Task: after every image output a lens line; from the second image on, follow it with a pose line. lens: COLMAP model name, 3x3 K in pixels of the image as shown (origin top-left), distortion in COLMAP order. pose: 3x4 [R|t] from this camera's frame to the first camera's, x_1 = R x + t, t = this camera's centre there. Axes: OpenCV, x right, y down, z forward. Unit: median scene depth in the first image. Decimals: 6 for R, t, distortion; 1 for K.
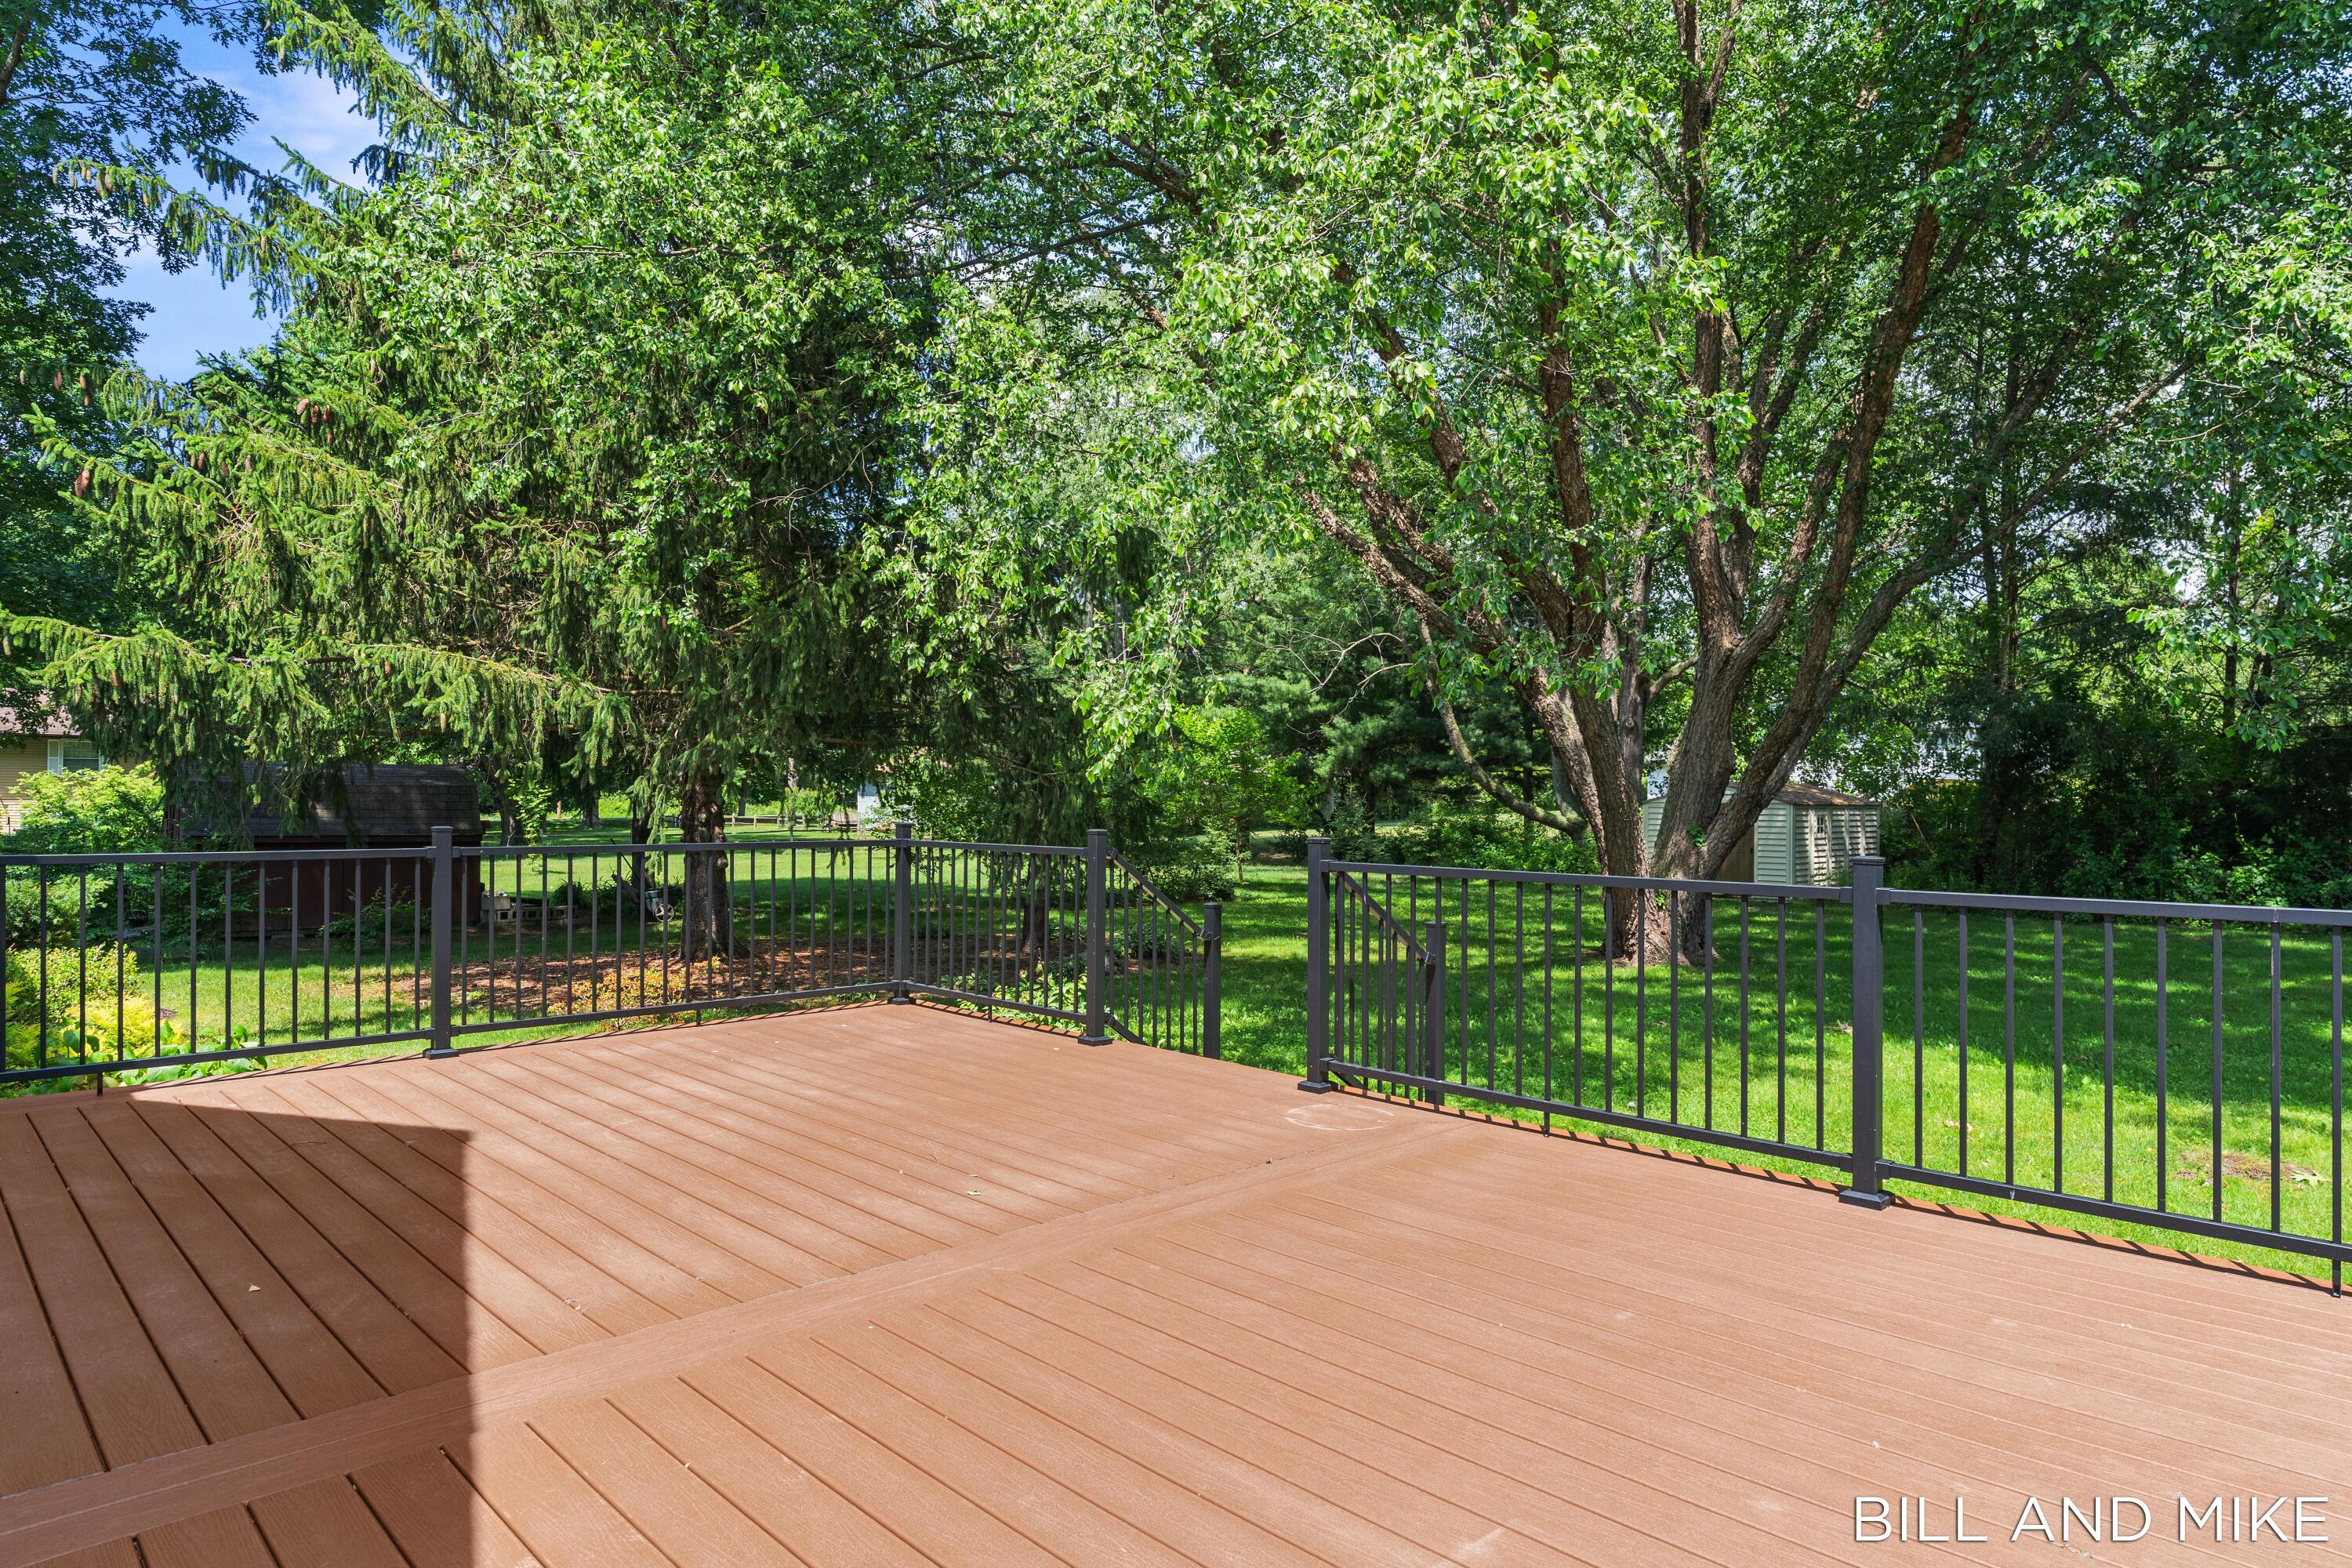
lens RADIAL K [[1404.1, 0, 1173.2], [0, 1404.1, 792.6], [0, 0, 1]] dist [-0.004375, -0.001049]
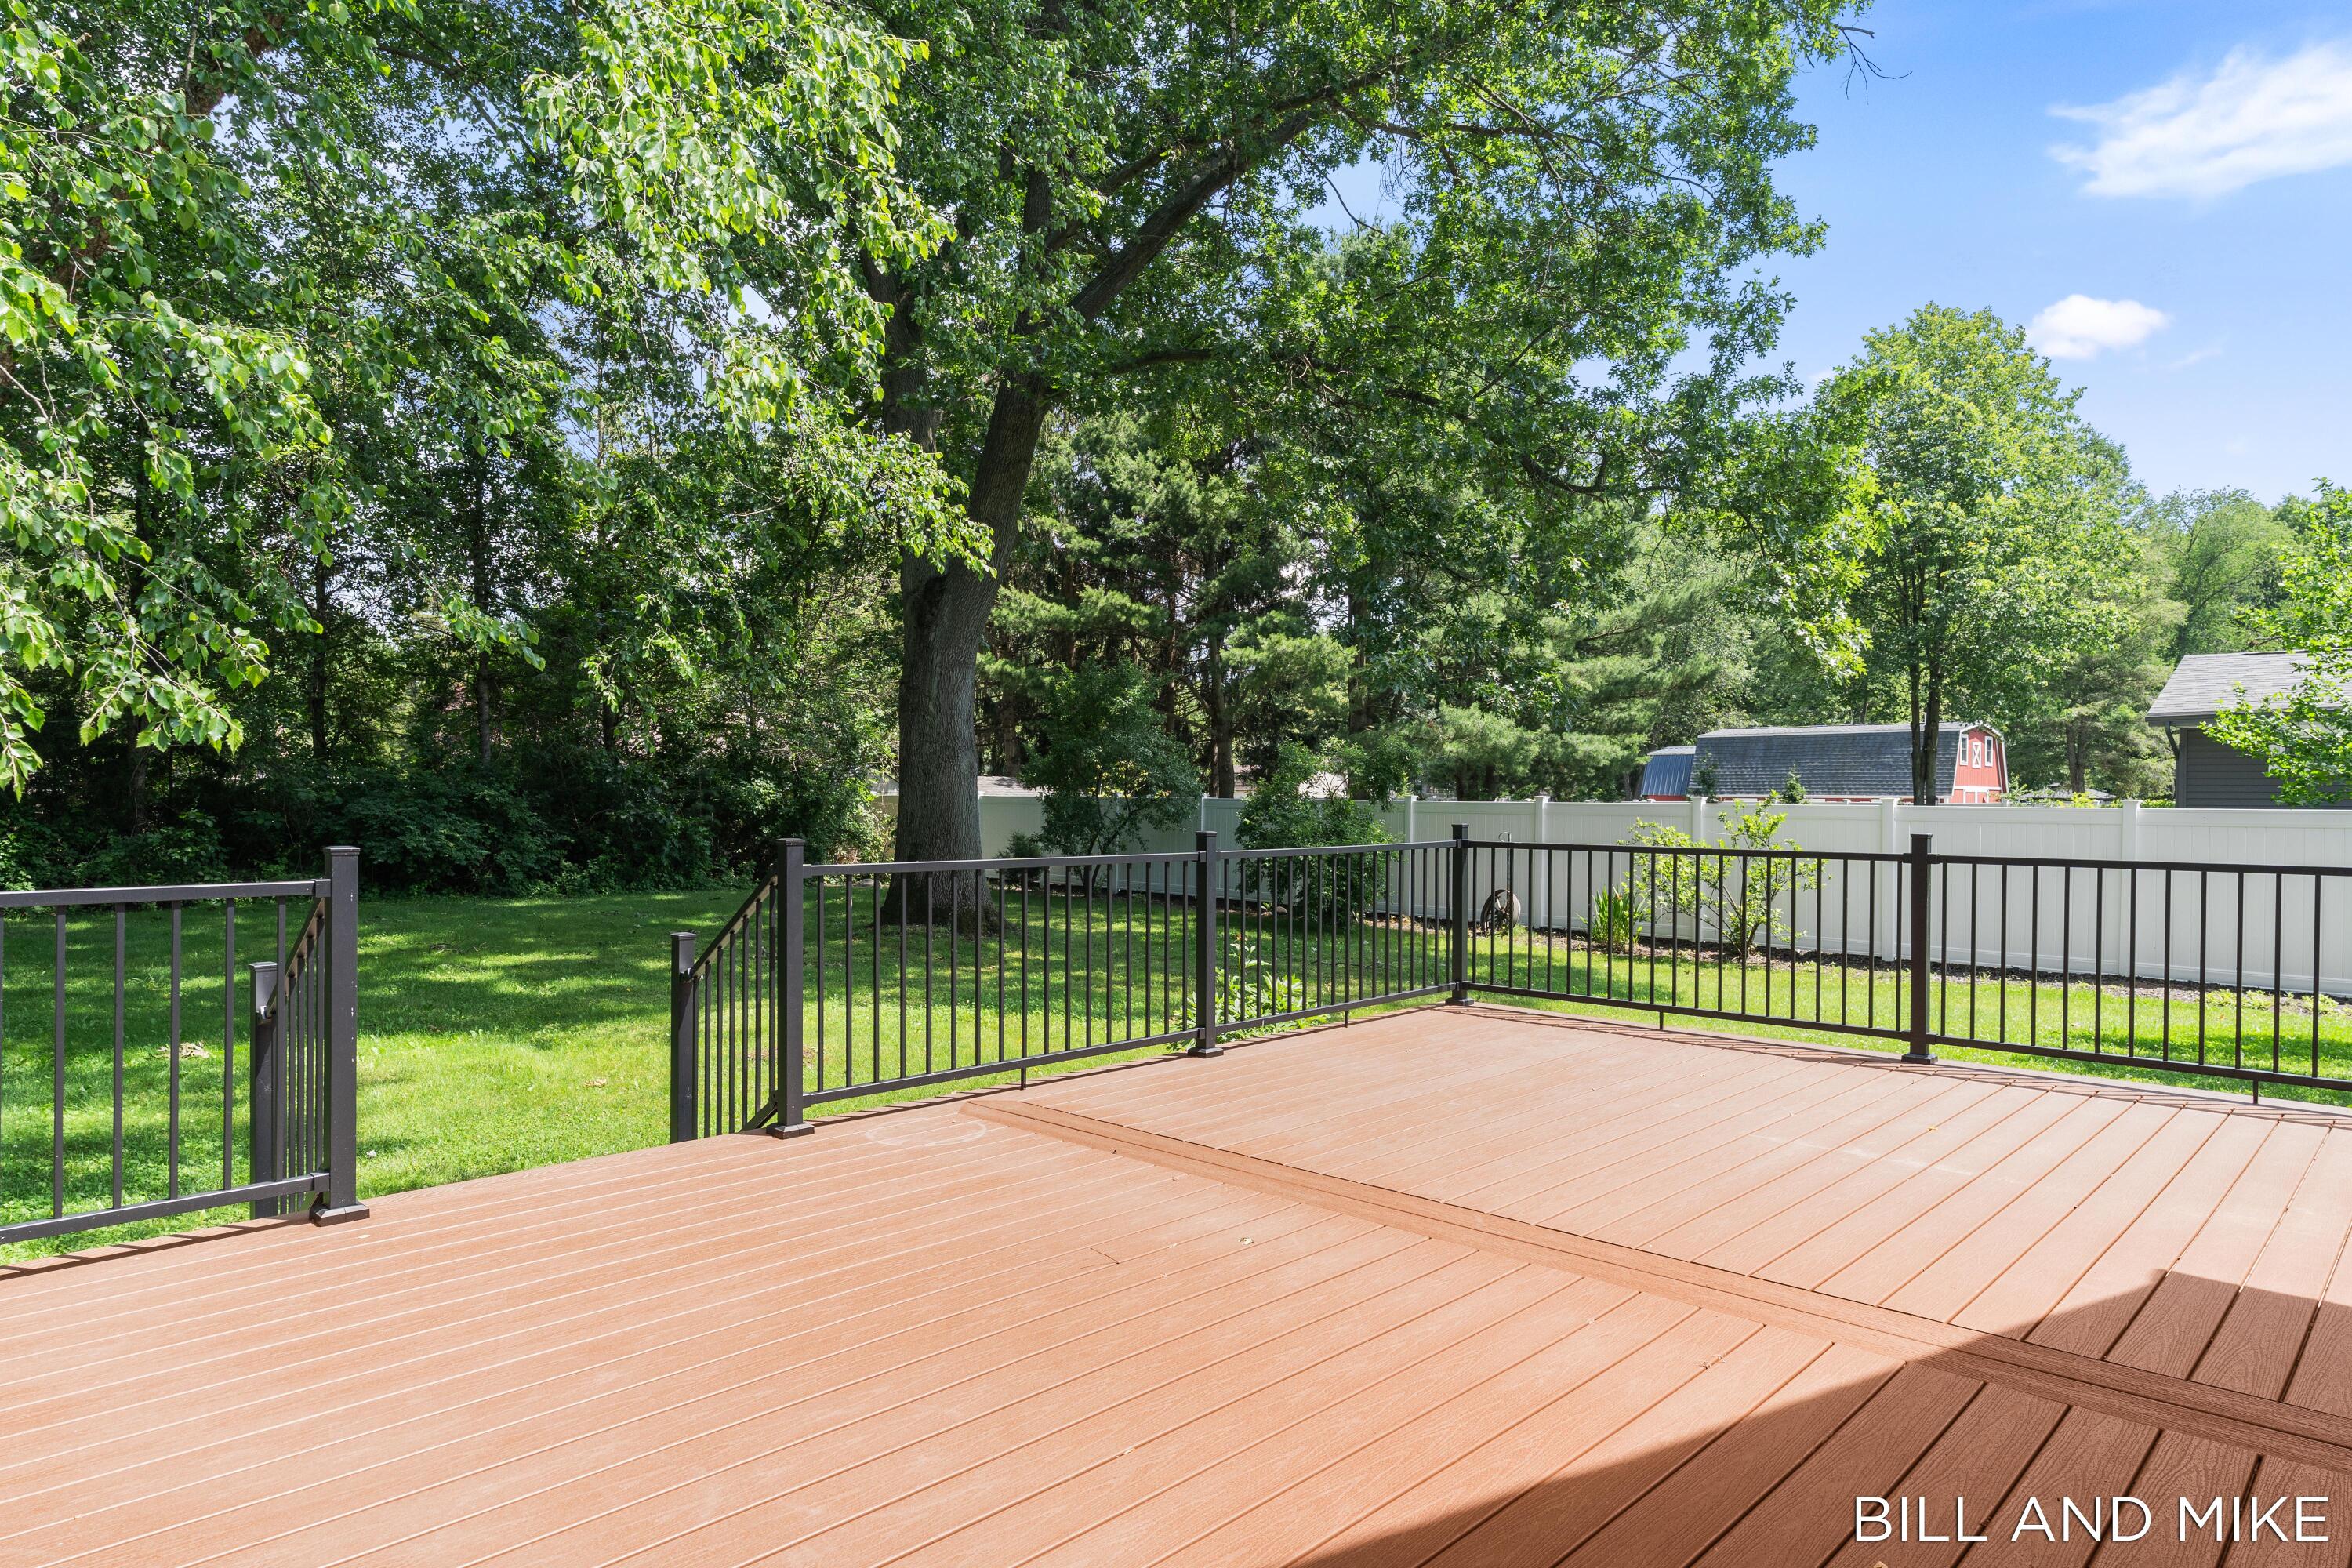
lens RADIAL K [[1404.1, 0, 1170.1], [0, 1404.1, 794.9], [0, 0, 1]] dist [-0.004375, -0.001049]
pose [[-0.055346, -0.003526, 0.998461, -1.093436], [-0.011974, 0.999924, 0.002867, -0.000953], [-0.998395, -0.011797, -0.055384, 1.168473]]
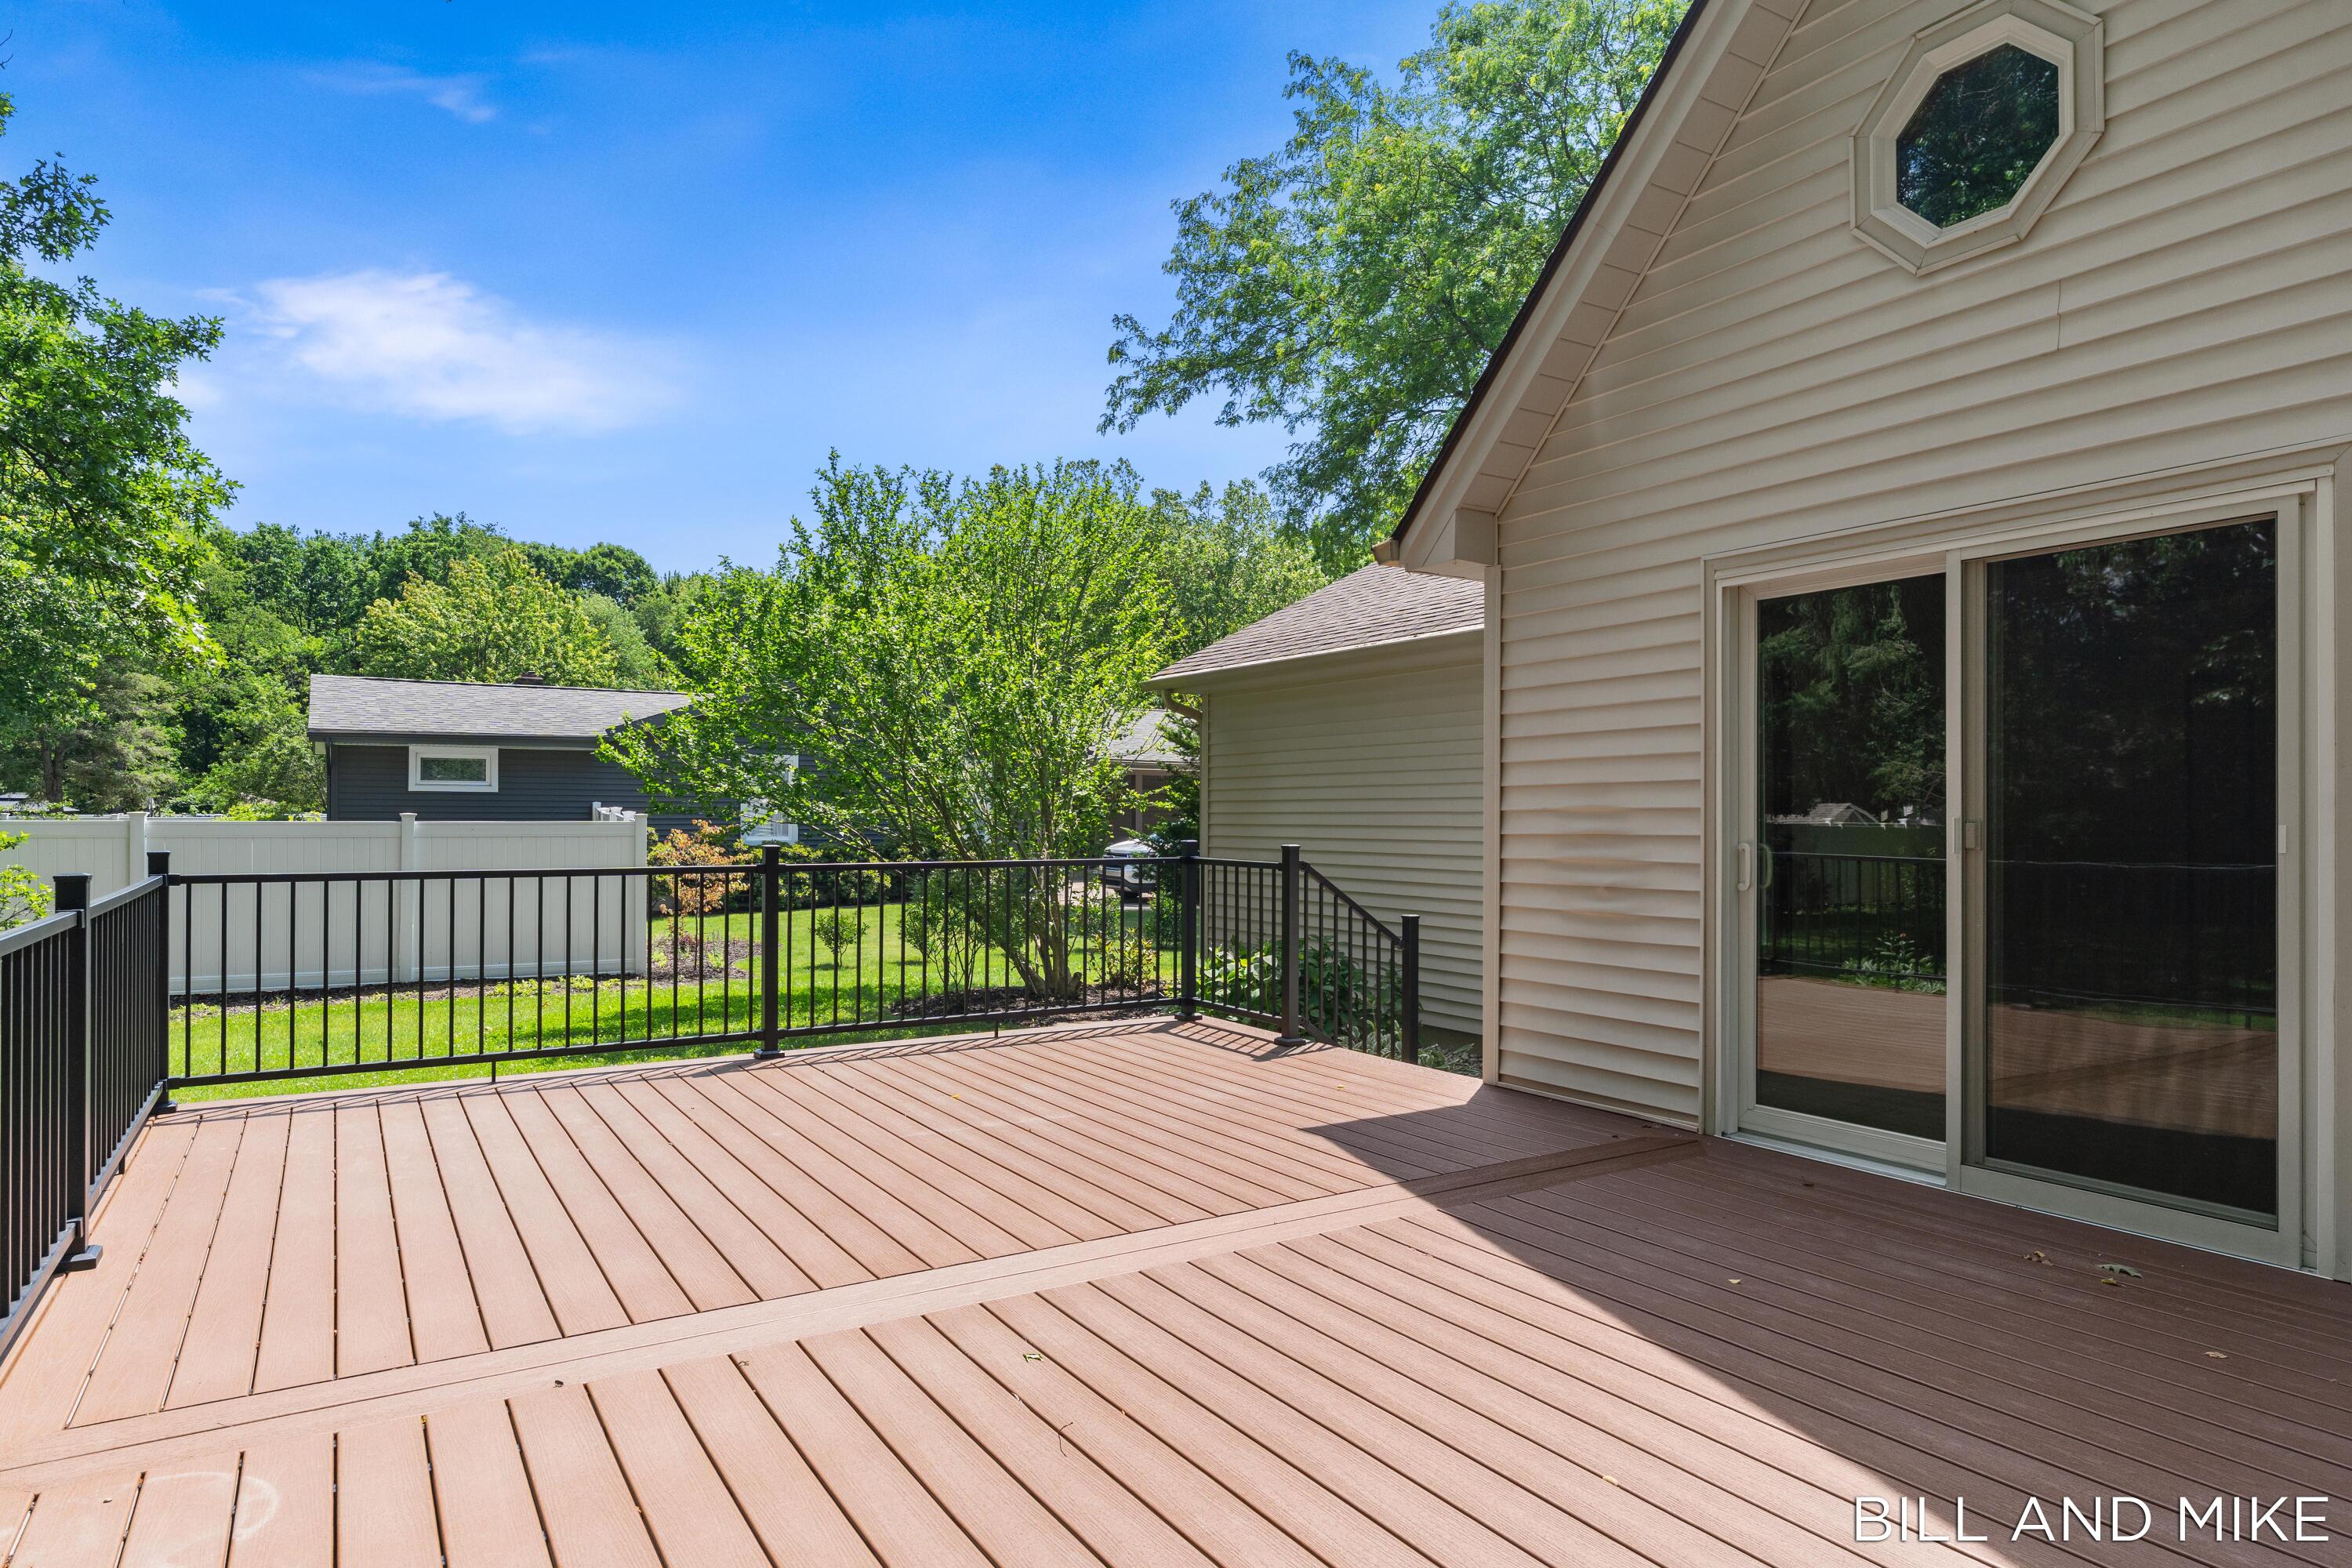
lens RADIAL K [[1404.1, 0, 1181.5], [0, 1404.1, 785.0], [0, 0, 1]] dist [-0.004375, -0.001049]
pose [[-0.980468, 0.001131, 0.196677, -0.384378], [-0.003877, 0.999678, -0.025076, 0.003817], [-0.196642, -0.025349, -0.980148, 1.824733]]
